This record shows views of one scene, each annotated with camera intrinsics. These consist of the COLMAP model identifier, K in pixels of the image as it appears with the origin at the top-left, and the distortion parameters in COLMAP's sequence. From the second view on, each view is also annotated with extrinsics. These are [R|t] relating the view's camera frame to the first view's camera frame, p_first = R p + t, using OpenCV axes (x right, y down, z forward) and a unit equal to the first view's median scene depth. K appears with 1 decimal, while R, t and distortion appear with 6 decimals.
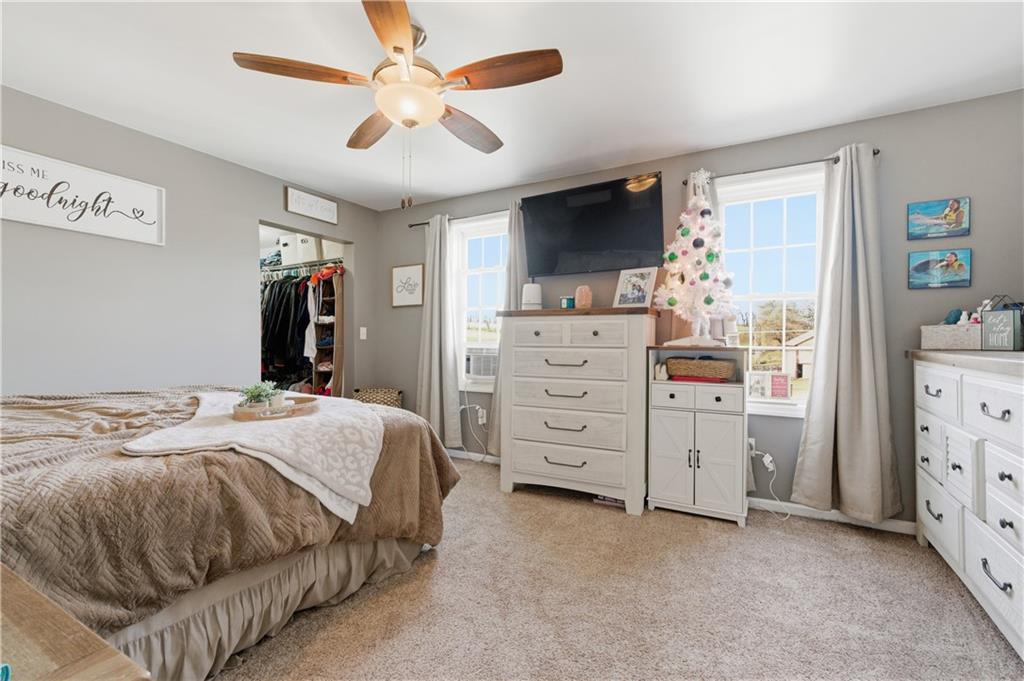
lens RADIAL K [[441.9, 0, 511.4], [0, 441.9, 342.7], [0, 0, 1]] dist [0.001071, 0.000073]
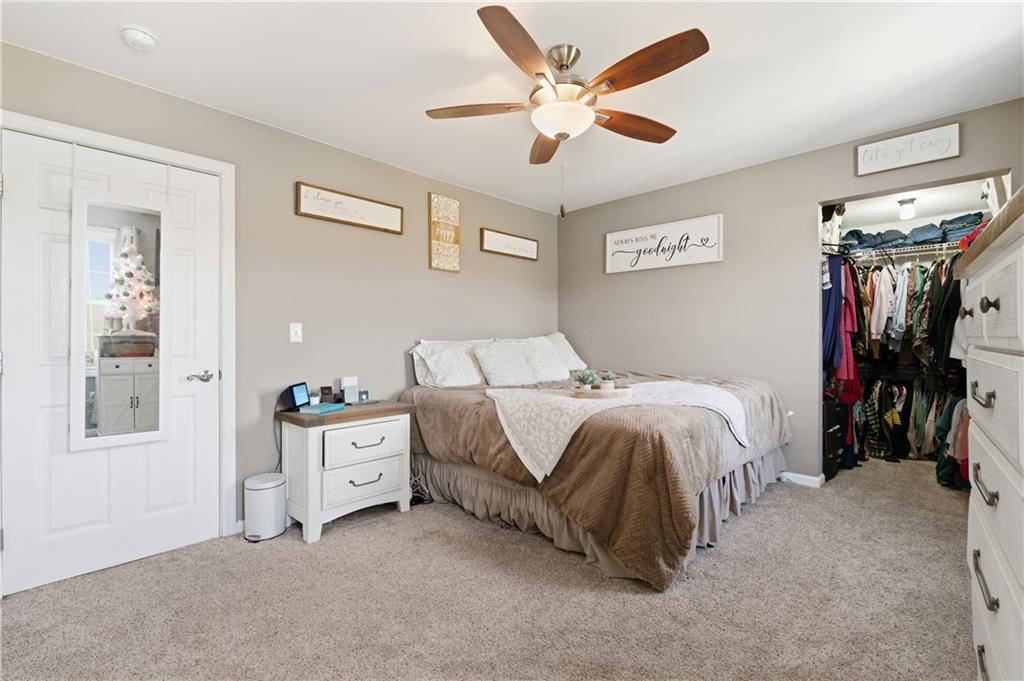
lens RADIAL K [[441.9, 0, 511.8], [0, 441.9, 337.8], [0, 0, 1]] dist [0.001071, 0.000073]
pose [[-0.219079, -0.005804, -0.975690, 0.580851], [0.008245, 0.999936, -0.007799, -0.001900], [0.975672, -0.009753, -0.219017, 0.770758]]
